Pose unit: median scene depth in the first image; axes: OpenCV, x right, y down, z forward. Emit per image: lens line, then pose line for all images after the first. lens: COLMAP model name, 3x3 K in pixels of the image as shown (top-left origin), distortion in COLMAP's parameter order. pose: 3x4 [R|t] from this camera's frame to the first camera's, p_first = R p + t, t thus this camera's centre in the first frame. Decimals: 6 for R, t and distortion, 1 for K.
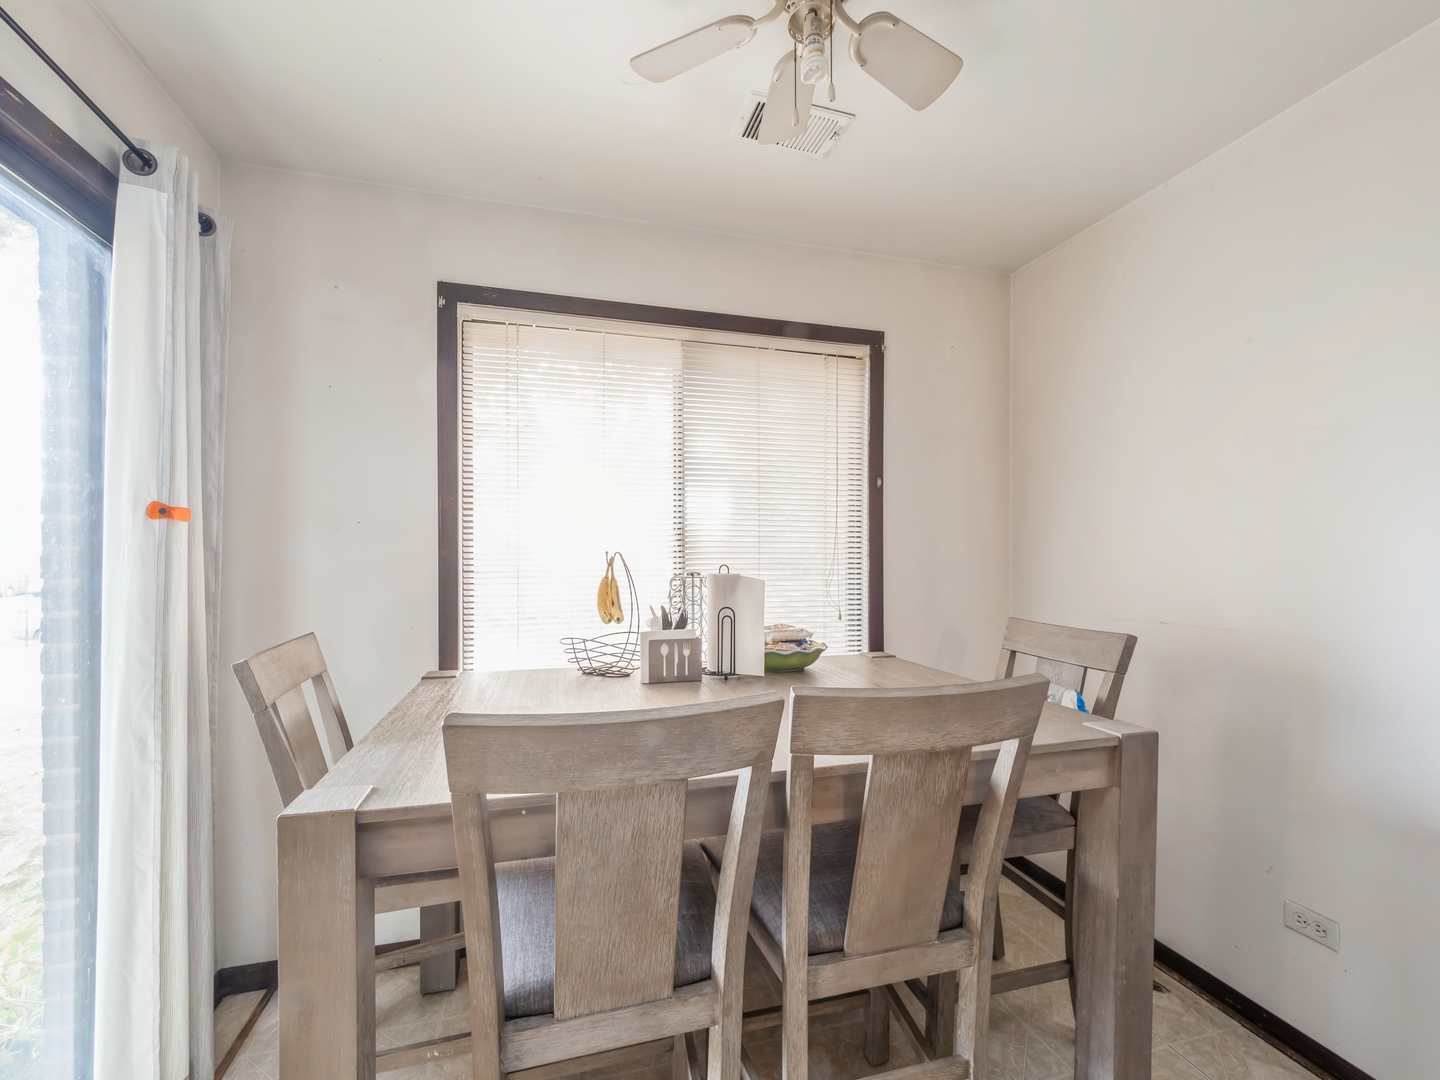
lens RADIAL K [[628.4, 0, 722.0], [0, 628.4, 555.4], [0, 0, 1]] dist [0.004529, 0.003631]
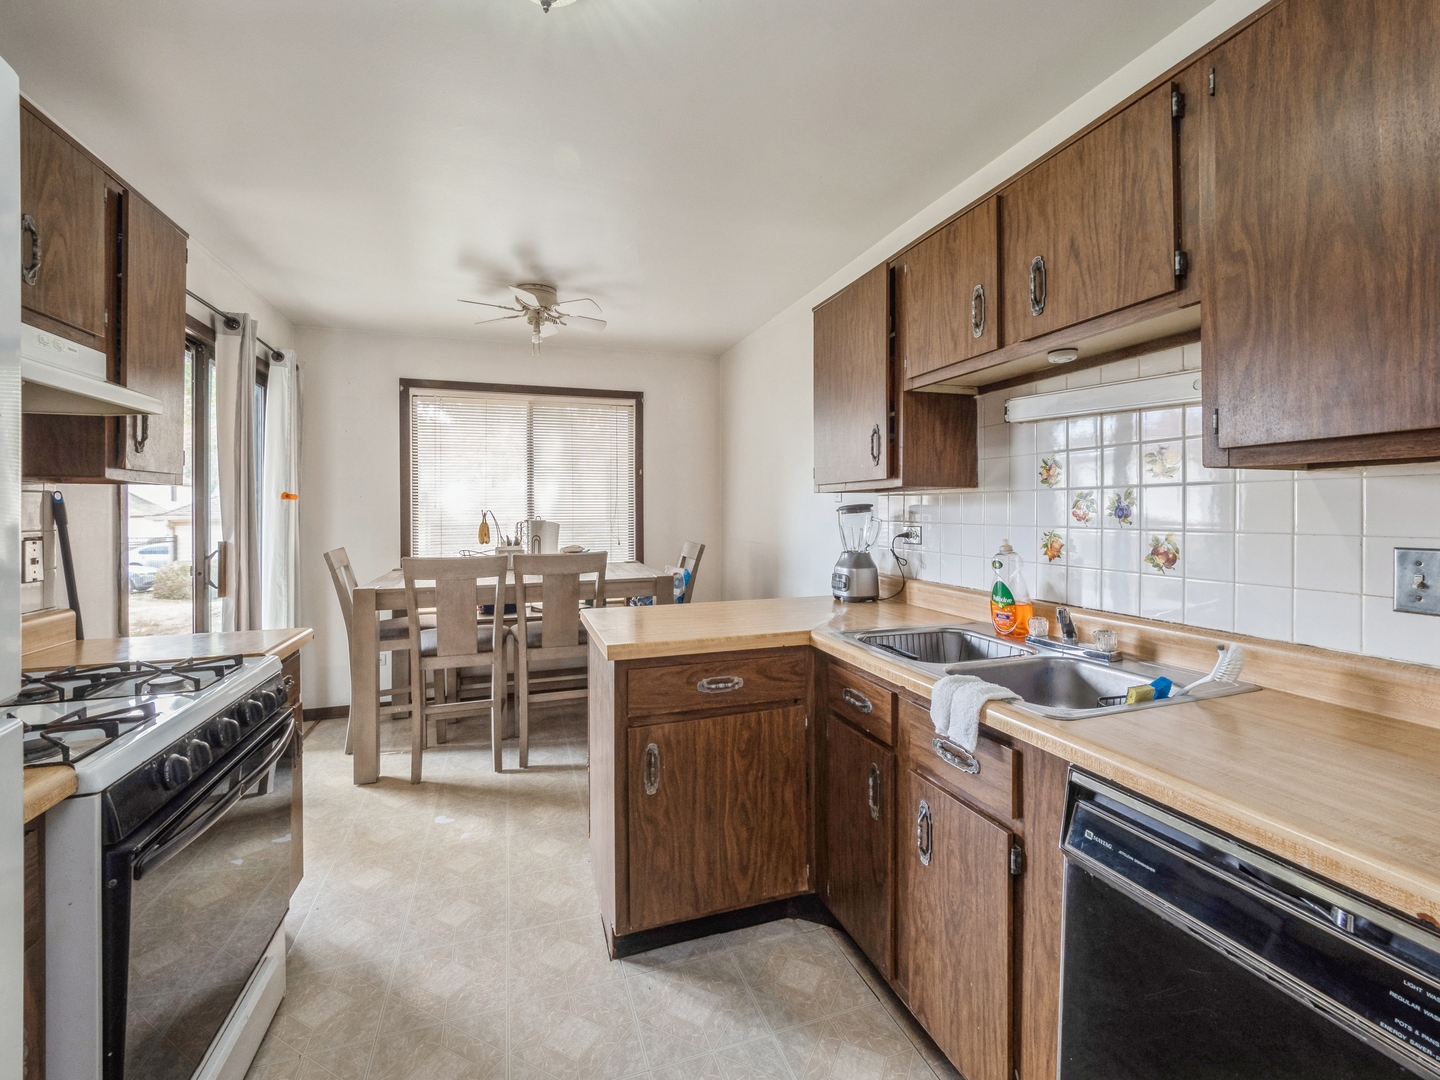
lens RADIAL K [[628.4, 0, 728.5], [0, 628.4, 498.9], [0, 0, 1]] dist [0.004529, 0.003631]
pose [[0.998280, -0.007877, 0.058100, 0.705315], [0.008740, 0.999855, -0.014609, -0.007626], [-0.057976, 0.015092, 0.998204, -1.568897]]
